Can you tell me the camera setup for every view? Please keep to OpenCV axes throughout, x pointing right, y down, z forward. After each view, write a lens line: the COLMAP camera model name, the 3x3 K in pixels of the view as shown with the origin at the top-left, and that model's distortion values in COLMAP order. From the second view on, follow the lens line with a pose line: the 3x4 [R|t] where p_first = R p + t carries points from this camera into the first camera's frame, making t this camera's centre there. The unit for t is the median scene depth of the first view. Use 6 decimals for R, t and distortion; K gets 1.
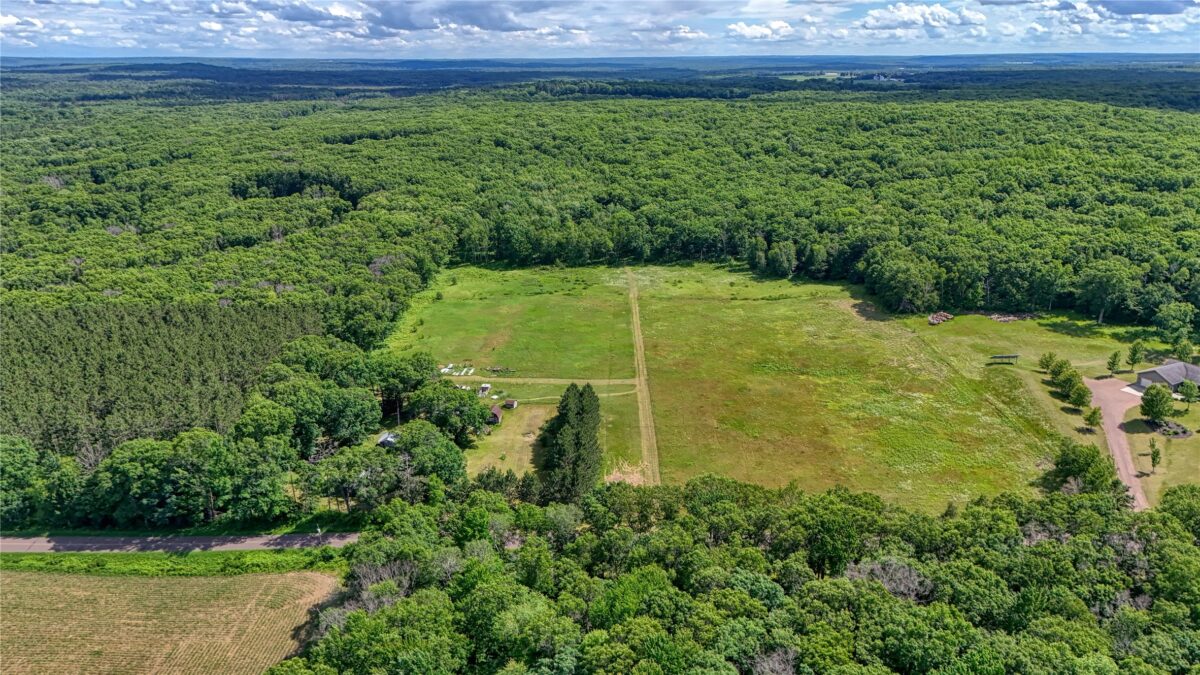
lens RADIAL K [[888.8, 0, 602.9], [0, 888.8, 339.7], [0, 0, 1]] dist [0.078622, -0.061625]
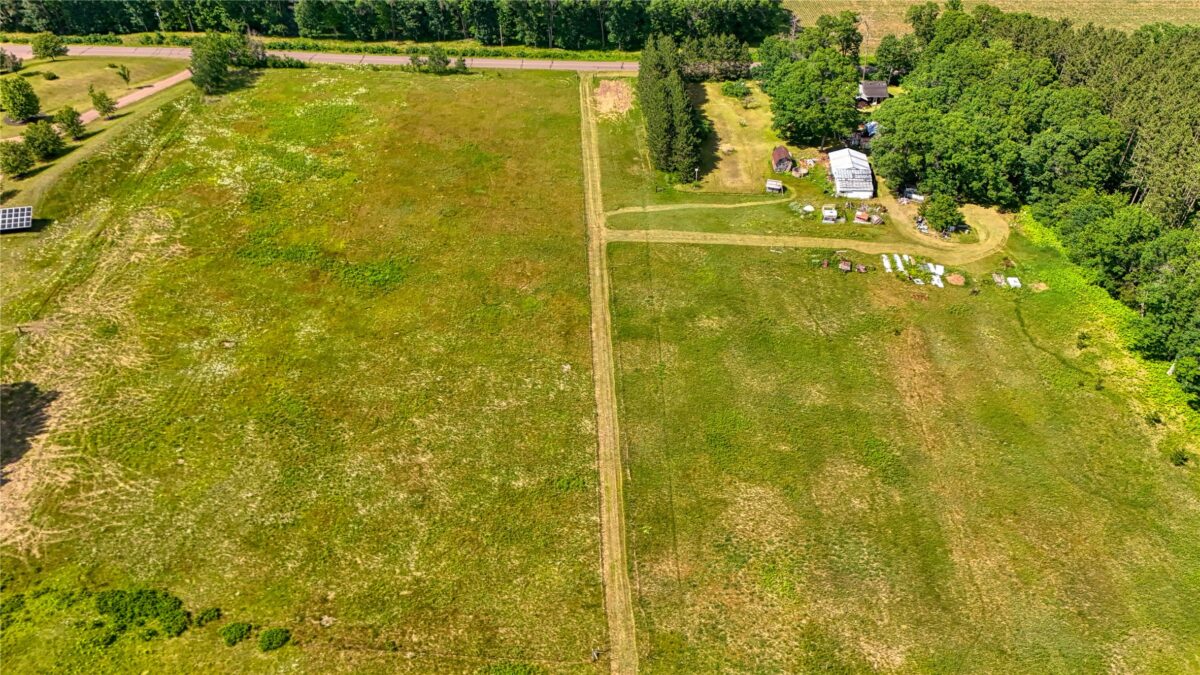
lens RADIAL K [[888.8, 0, 602.9], [0, 888.8, 339.7], [0, 0, 1]] dist [0.078622, -0.061625]
pose [[-0.999150, 0.035838, -0.020388, 0.038591], [0.003140, 0.559183, 0.829038, -0.311706], [0.041112, 0.828269, -0.558820, 0.999742]]
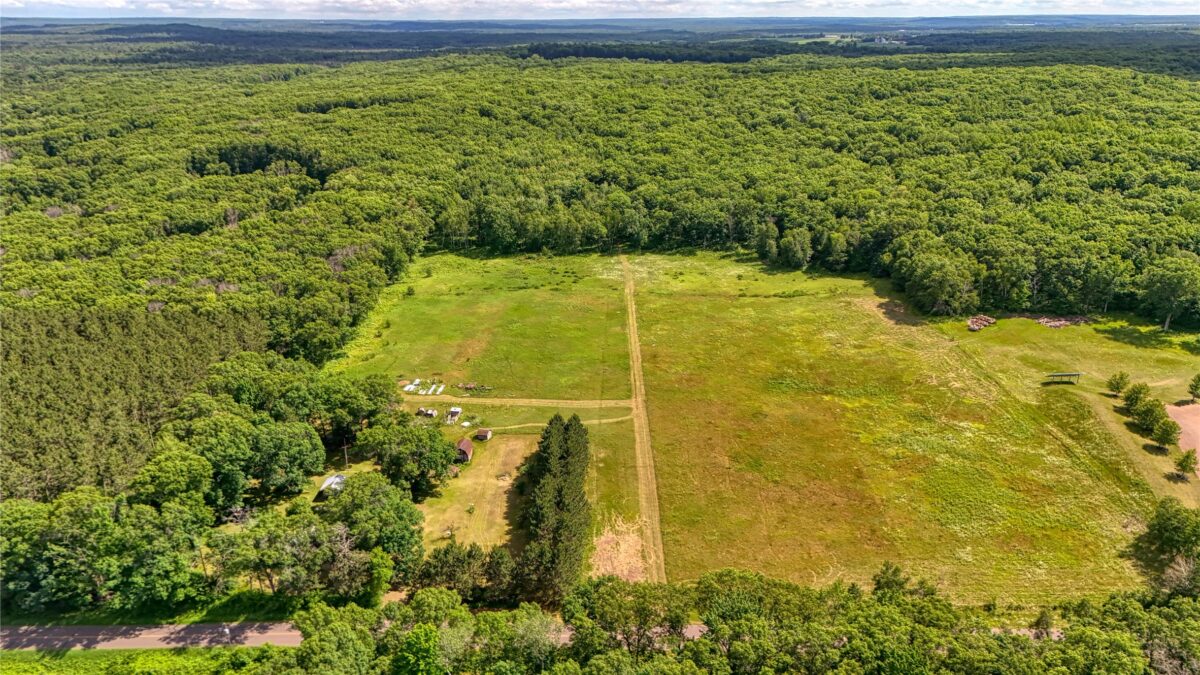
lens RADIAL K [[888.8, 0, 602.9], [0, 888.8, 339.7], [0, 0, 1]] dist [0.078622, -0.061625]
pose [[0.999990, -0.000239, 0.004523, 0.003691], [0.000066, 0.999270, 0.038216, -0.033096], [-0.004529, -0.038215, 0.999259, 0.103794]]
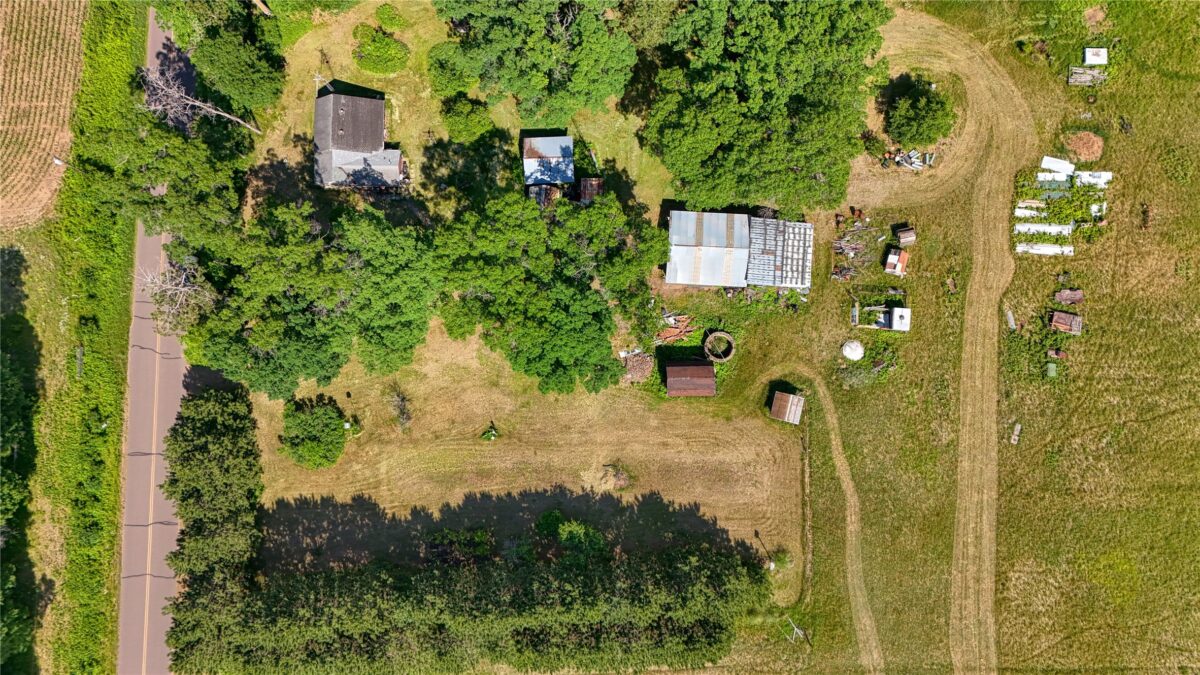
lens RADIAL K [[888.8, 0, 602.9], [0, 888.8, 339.7], [0, 0, 1]] dist [0.078622, -0.061625]
pose [[0.046591, 0.997596, -0.051292, -0.076812], [-0.280463, 0.062347, 0.957838, -0.178510], [0.958733, -0.030241, 0.282694, 0.538402]]
